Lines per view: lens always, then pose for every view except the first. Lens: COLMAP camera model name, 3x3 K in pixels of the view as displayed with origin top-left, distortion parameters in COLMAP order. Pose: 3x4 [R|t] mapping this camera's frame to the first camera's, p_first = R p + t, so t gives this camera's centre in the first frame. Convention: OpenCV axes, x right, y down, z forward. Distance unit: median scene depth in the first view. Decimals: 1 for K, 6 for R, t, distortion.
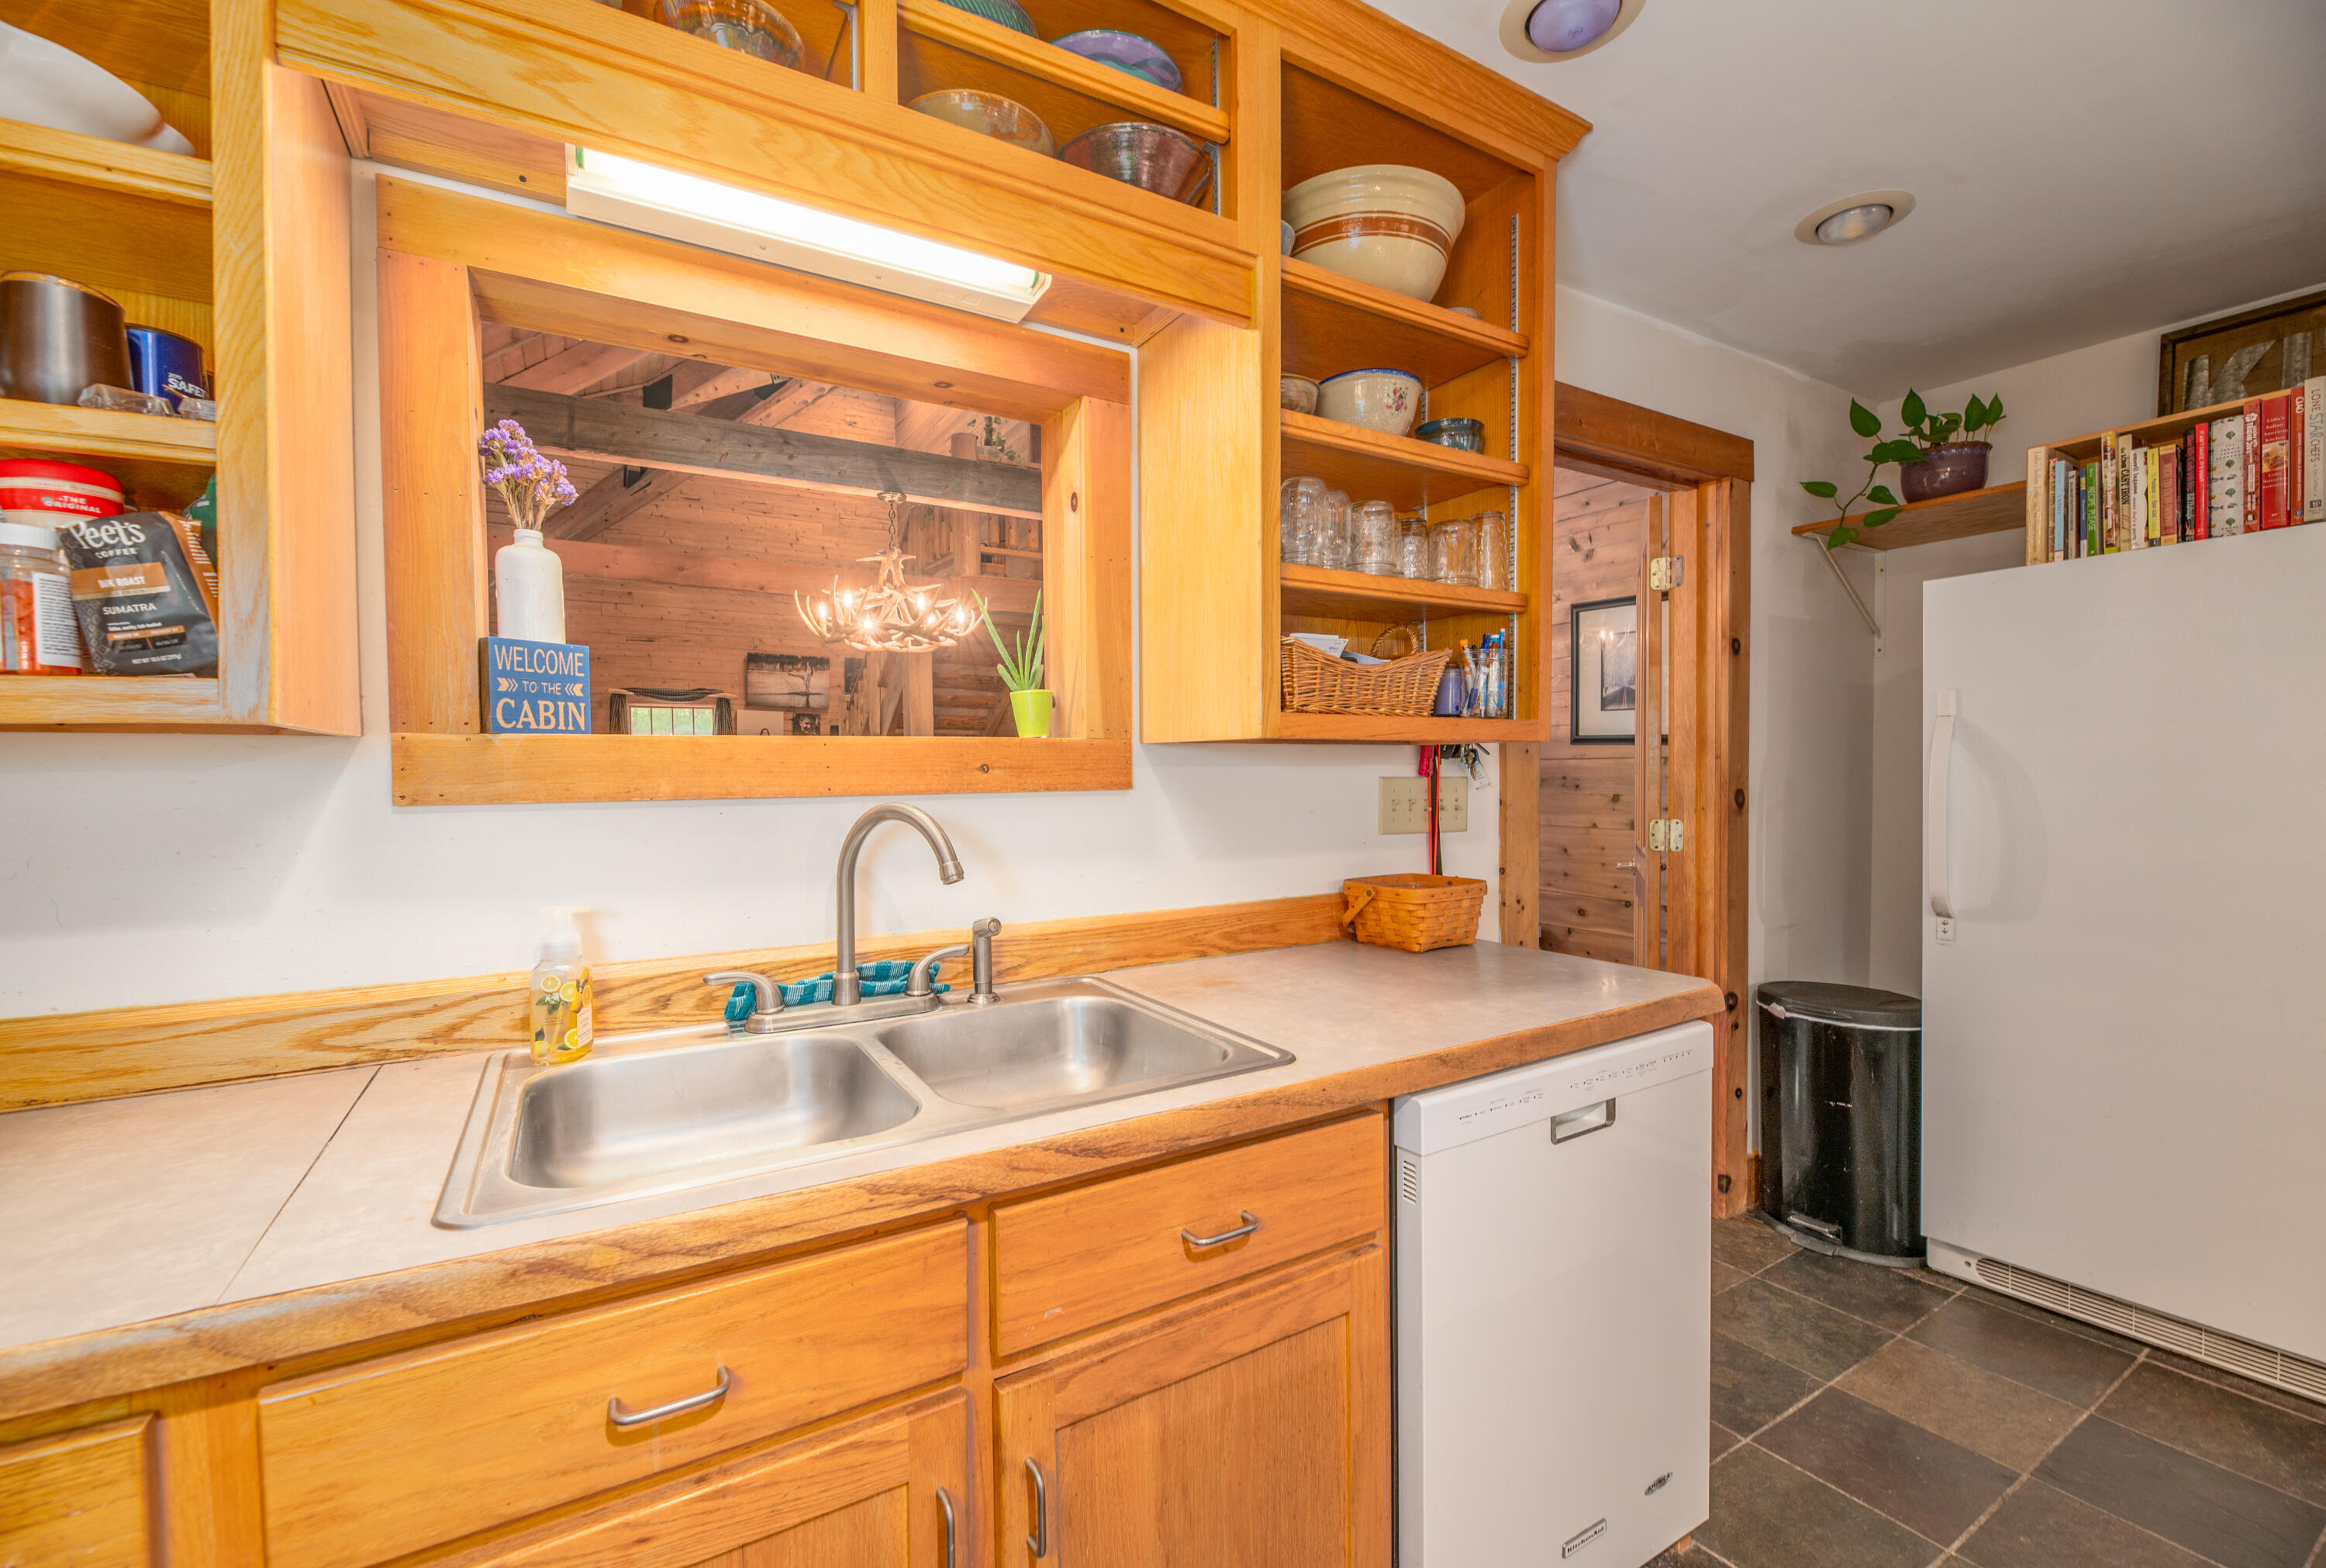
lens RADIAL K [[959.2, 0, 1153.8], [0, 959.2, 803.2], [0, 0, 1]] dist [-0.010026, 0.000783]
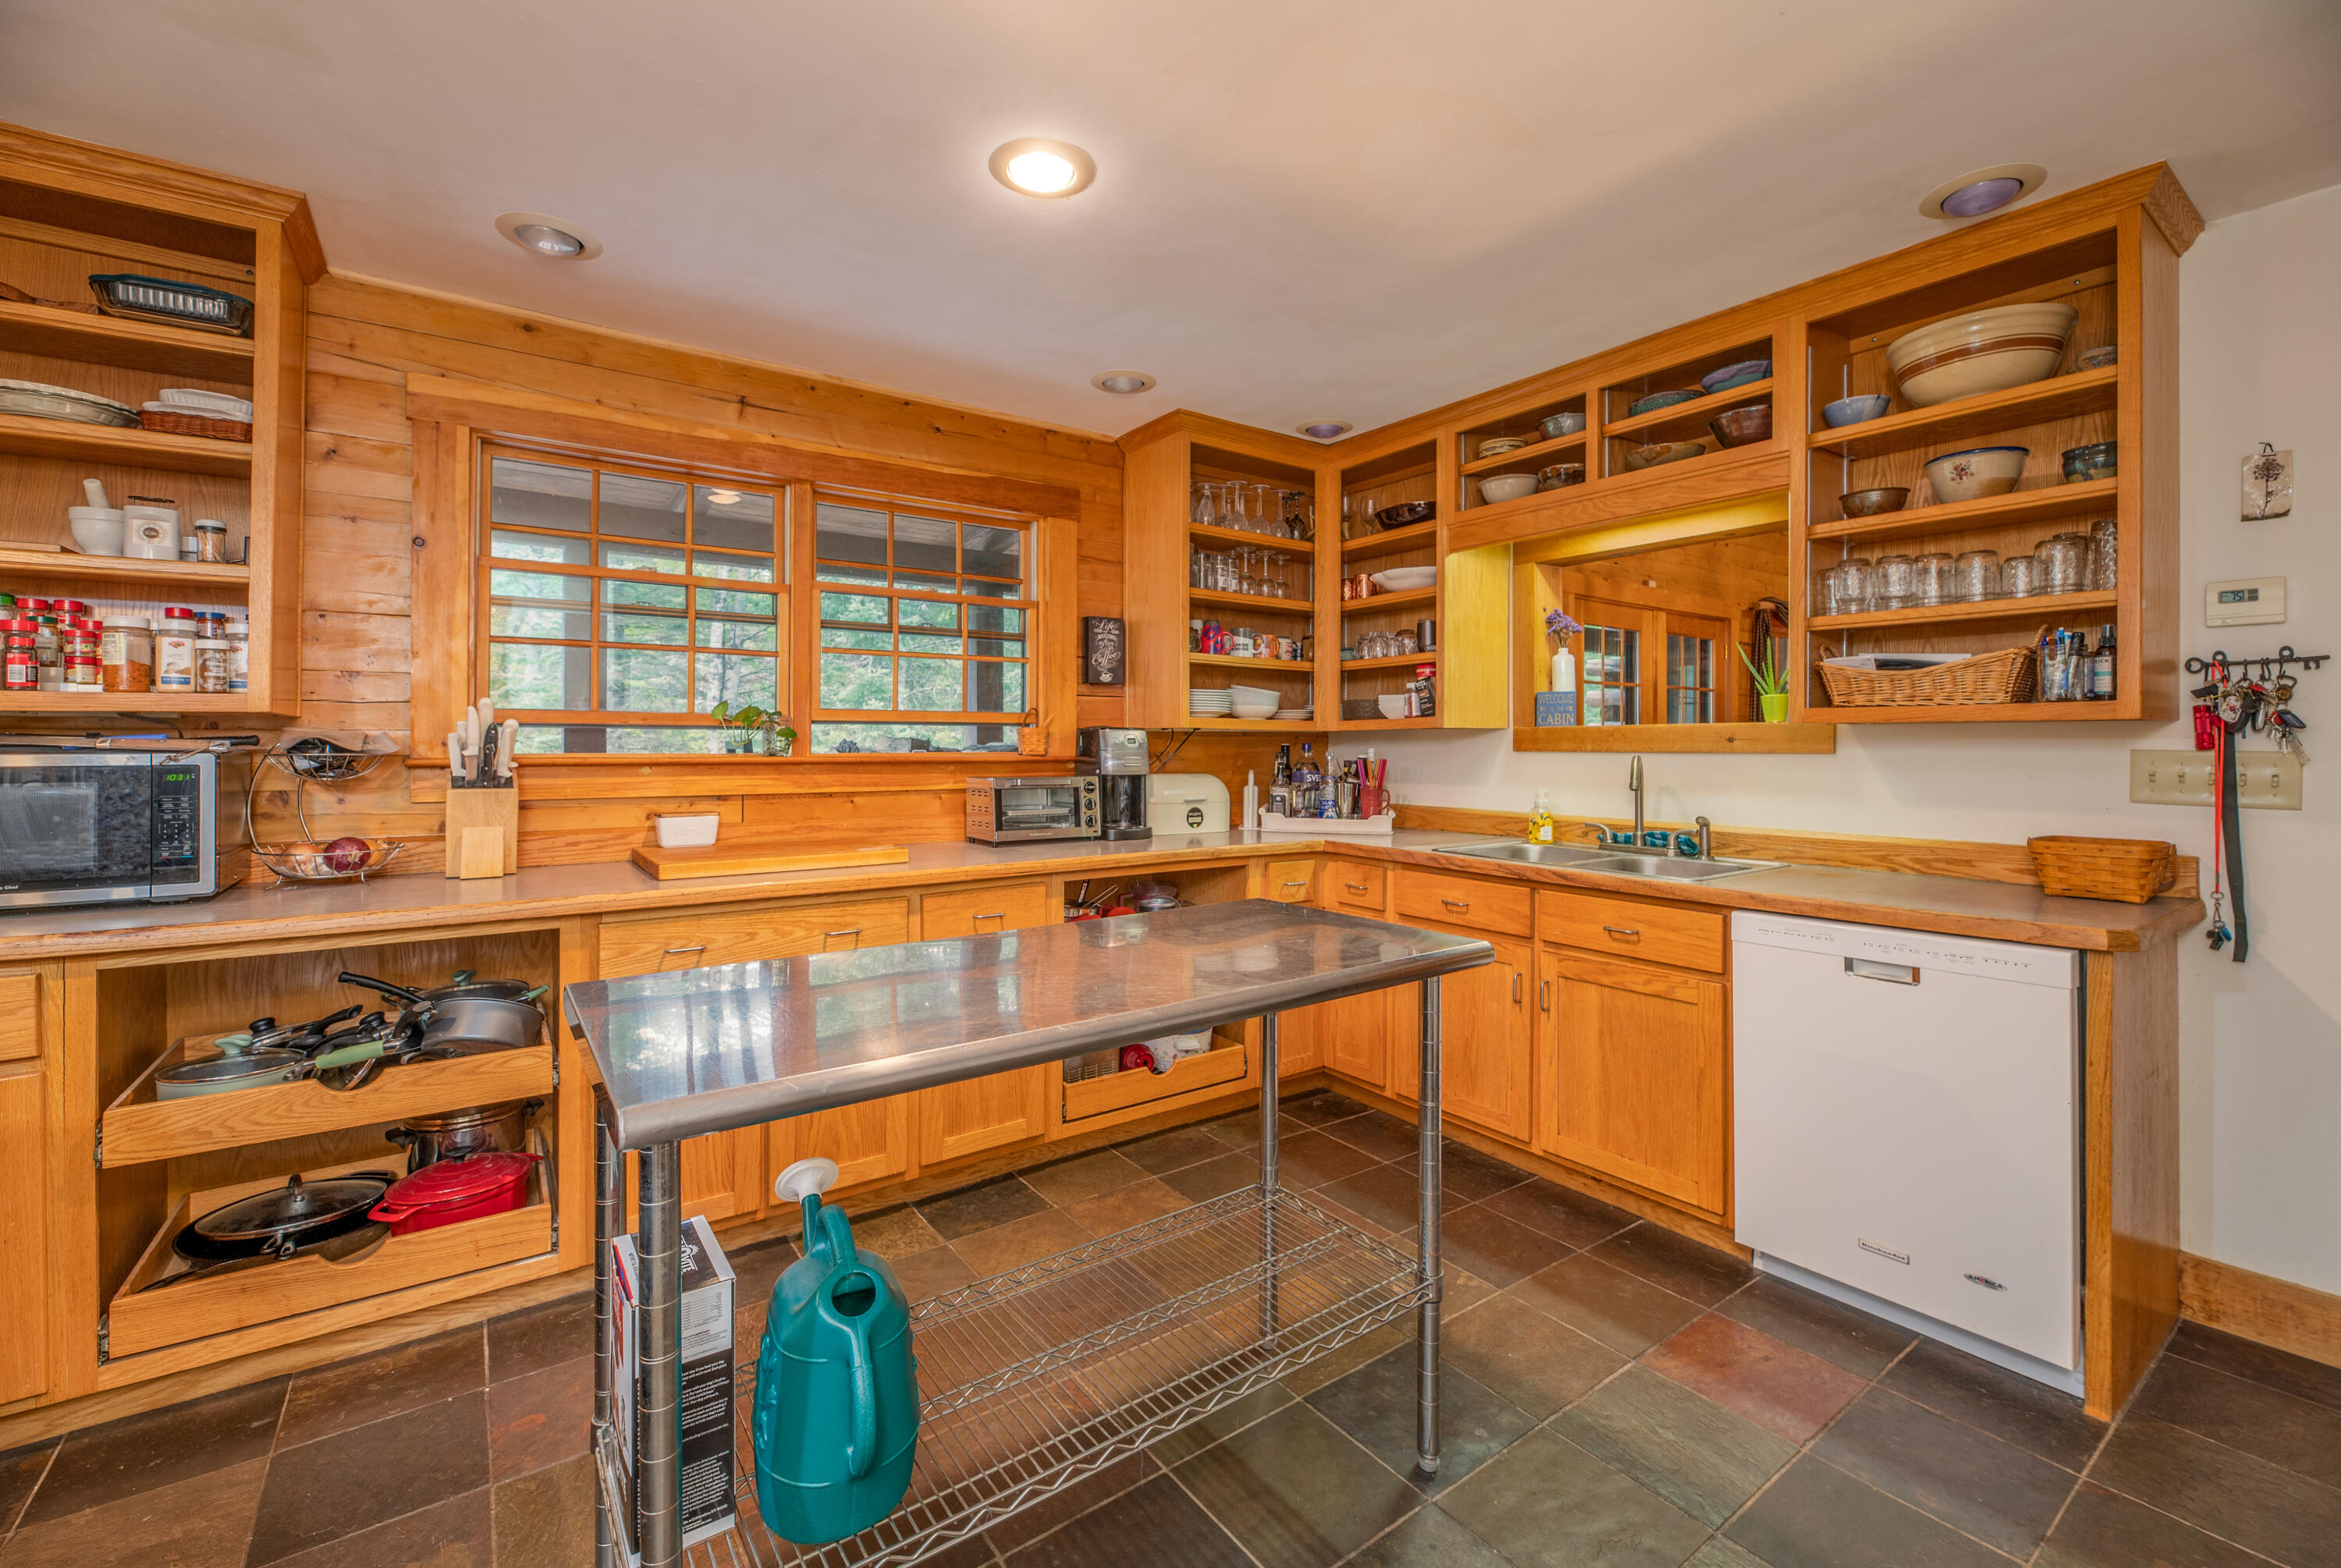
lens RADIAL K [[965.4, 0, 1158.2], [0, 965.4, 745.5], [0, 0, 1]] dist [-0.010026, 0.000783]
pose [[0.088186, 0.015334, -0.995986, 1.777780], [-0.033776, 0.999353, 0.012396, -0.013657], [0.995531, 0.032547, 0.088646, -0.304948]]
